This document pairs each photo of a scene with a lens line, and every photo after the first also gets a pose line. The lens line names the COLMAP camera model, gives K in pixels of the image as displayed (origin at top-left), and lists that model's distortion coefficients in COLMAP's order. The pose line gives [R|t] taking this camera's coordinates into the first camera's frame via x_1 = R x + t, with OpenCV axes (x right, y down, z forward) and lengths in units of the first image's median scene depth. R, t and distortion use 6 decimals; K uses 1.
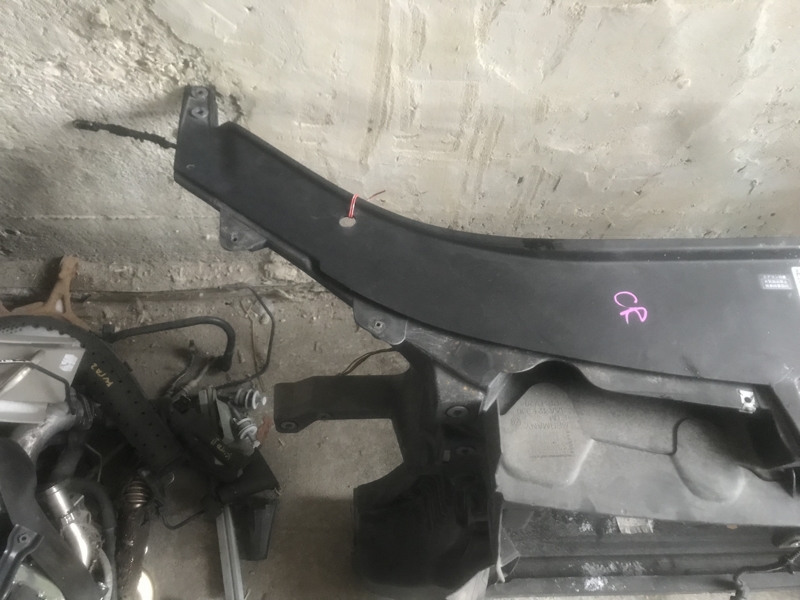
lens RADIAL K [[648.2, 0, 400.0], [0, 648.2, 300.0], [0, 0, 1]] dist [0.105145, -0.266902]
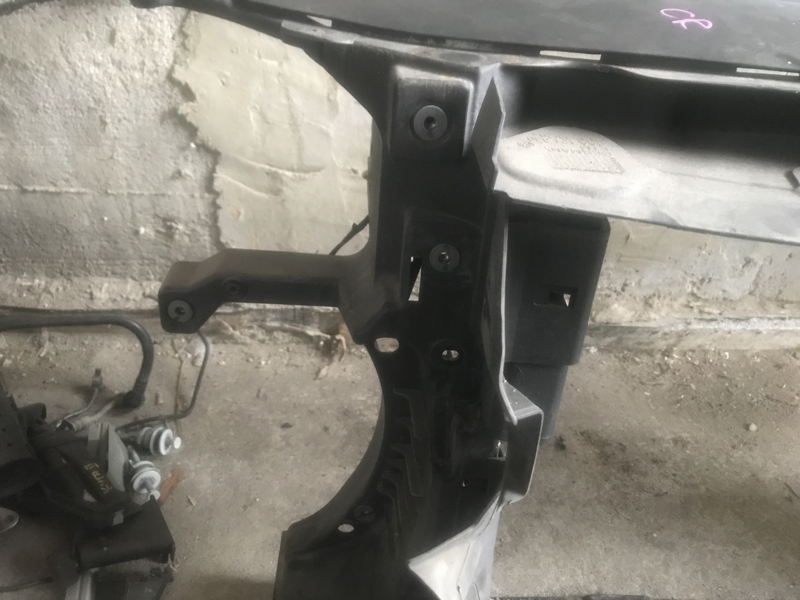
lens RADIAL K [[662.8, 0, 400.0], [0, 662.8, 300.0], [0, 0, 1]] dist [0.000605, 0.022667]
pose [[0.999339, 0.036213, -0.003045, 0.035502], [-0.034280, 0.911550, -0.409757, 0.303509], [-0.012063, 0.409591, 0.912190, 0.260038]]
